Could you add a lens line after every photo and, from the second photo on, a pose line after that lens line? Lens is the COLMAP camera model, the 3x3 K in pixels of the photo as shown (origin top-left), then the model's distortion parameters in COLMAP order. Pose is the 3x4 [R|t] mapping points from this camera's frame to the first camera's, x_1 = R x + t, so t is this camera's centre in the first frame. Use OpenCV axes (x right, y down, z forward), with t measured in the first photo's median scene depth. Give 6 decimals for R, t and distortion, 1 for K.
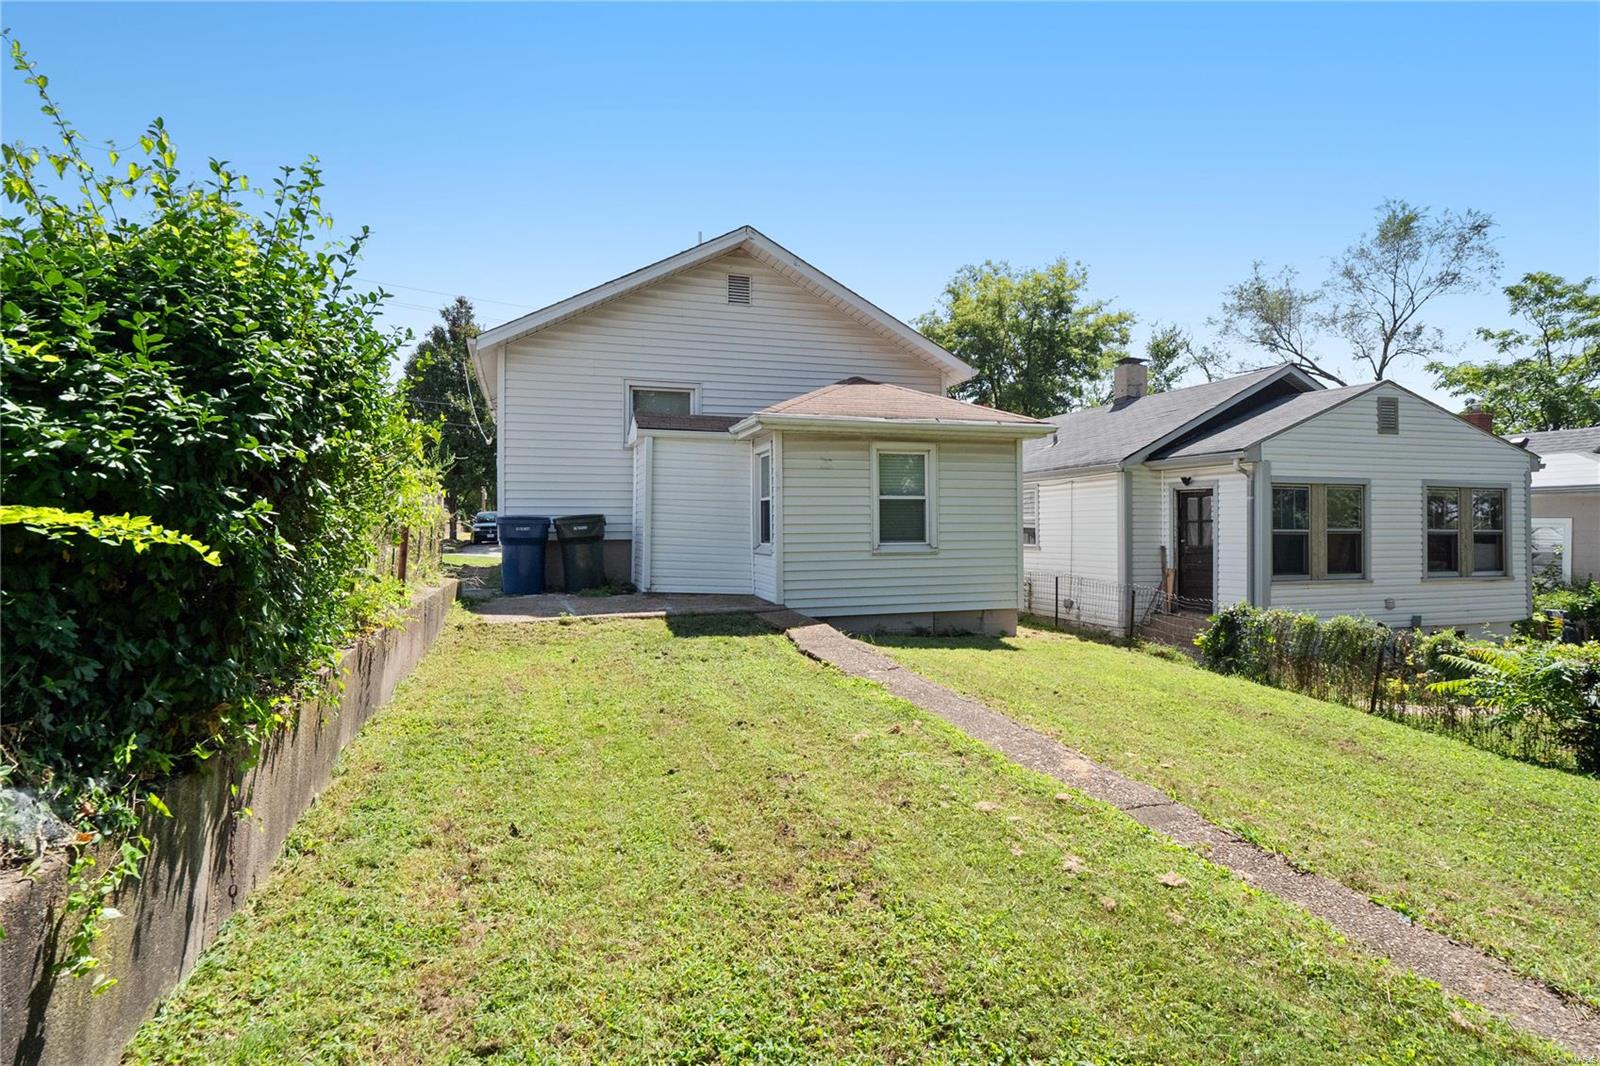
lens RADIAL K [[785.5, 0, 787.5], [0, 785.5, 529.7], [0, 0, 1]] dist [-0.000859, -0.005084]
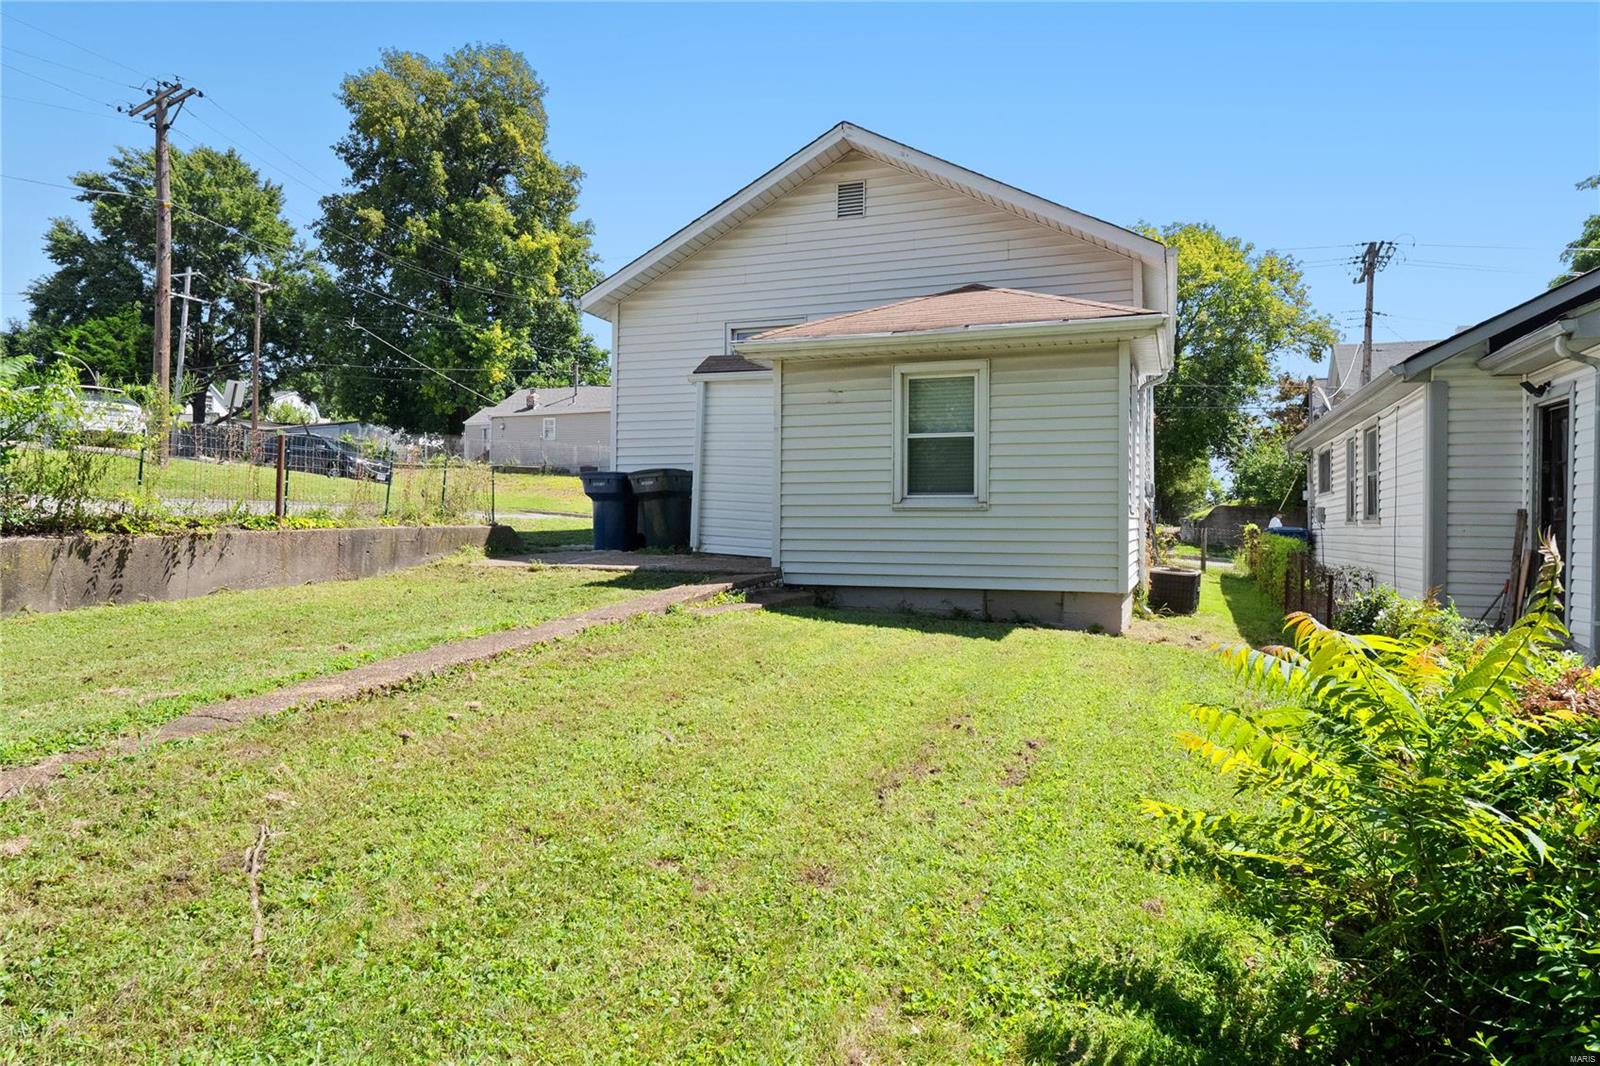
lens RADIAL K [[941.6, 0, 804.2], [0, 941.6, 526.2], [0, 0, 1]] dist [-0.005287, -0.001188]
pose [[0.800630, 0.011332, -0.599052, 0.542915], [-0.011928, 0.999924, 0.002974, 0.042145], [0.599041, 0.004764, 0.800704, 0.185076]]
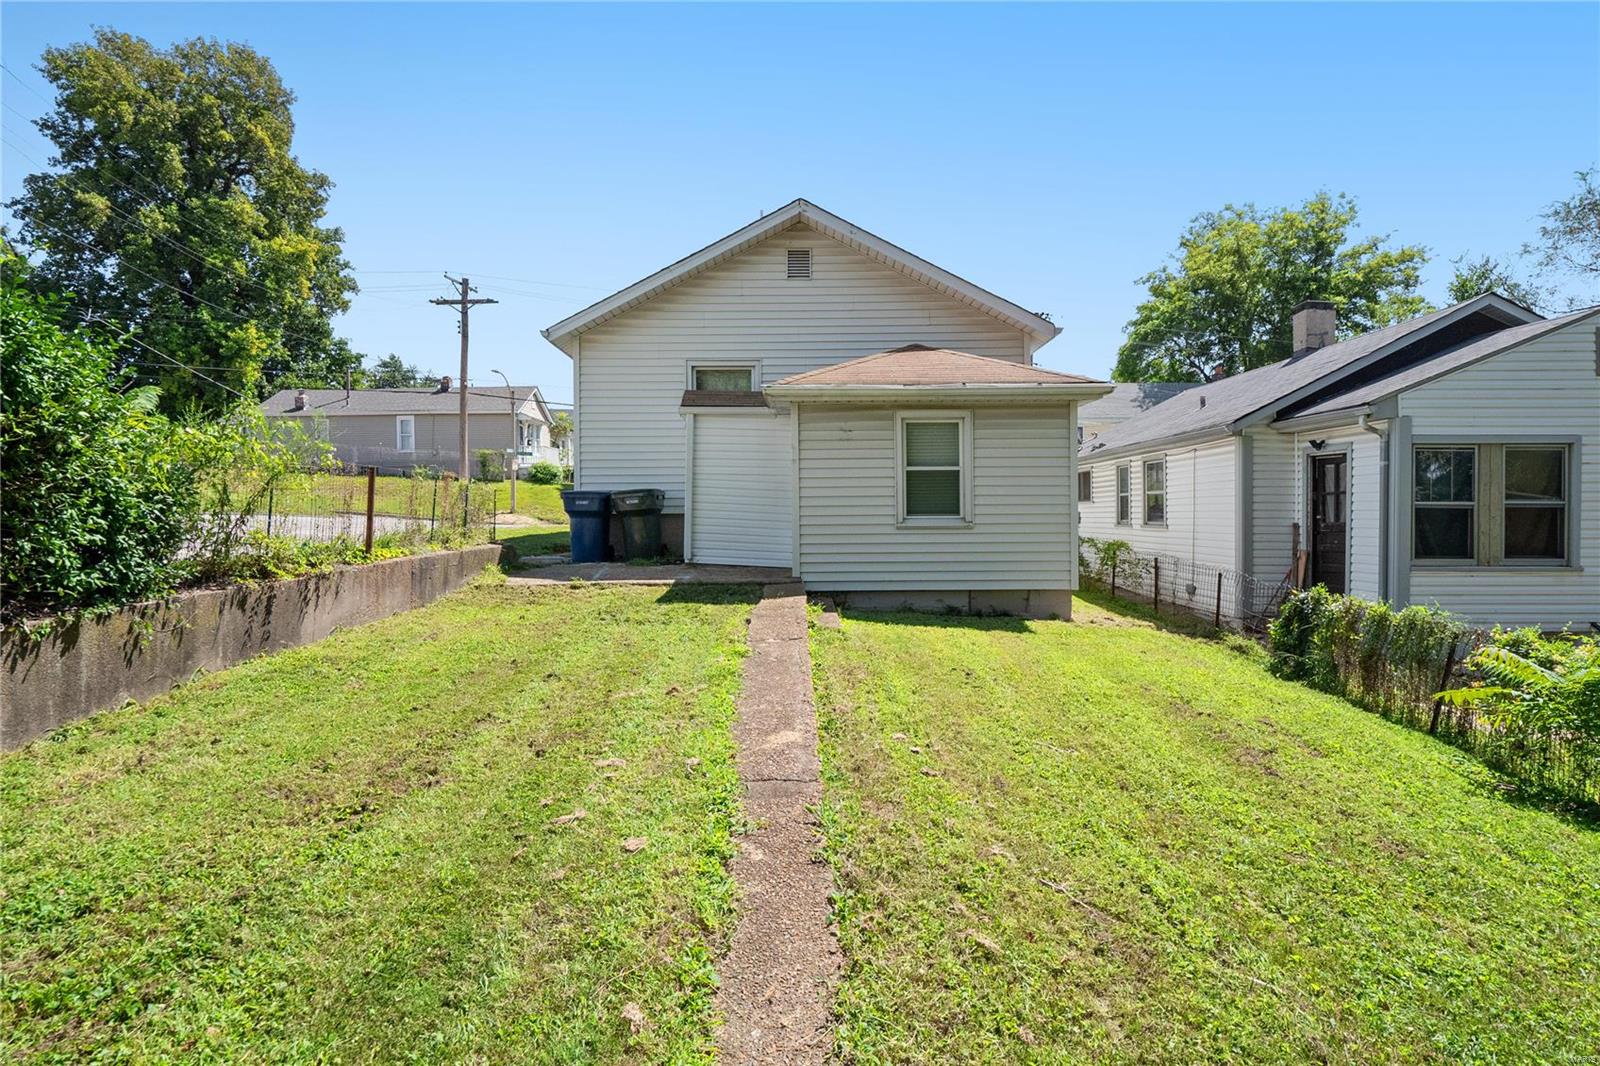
lens RADIAL K [[785.5, 0, 787.3], [0, 785.5, 526.0], [0, 0, 1]] dist [-0.000859, -0.005084]
pose [[0.953318, 0.006391, -0.301900, 0.246874], [-0.001168, 0.999847, 0.017478, 0.011288], [0.301966, -0.016310, 0.953179, 0.040072]]
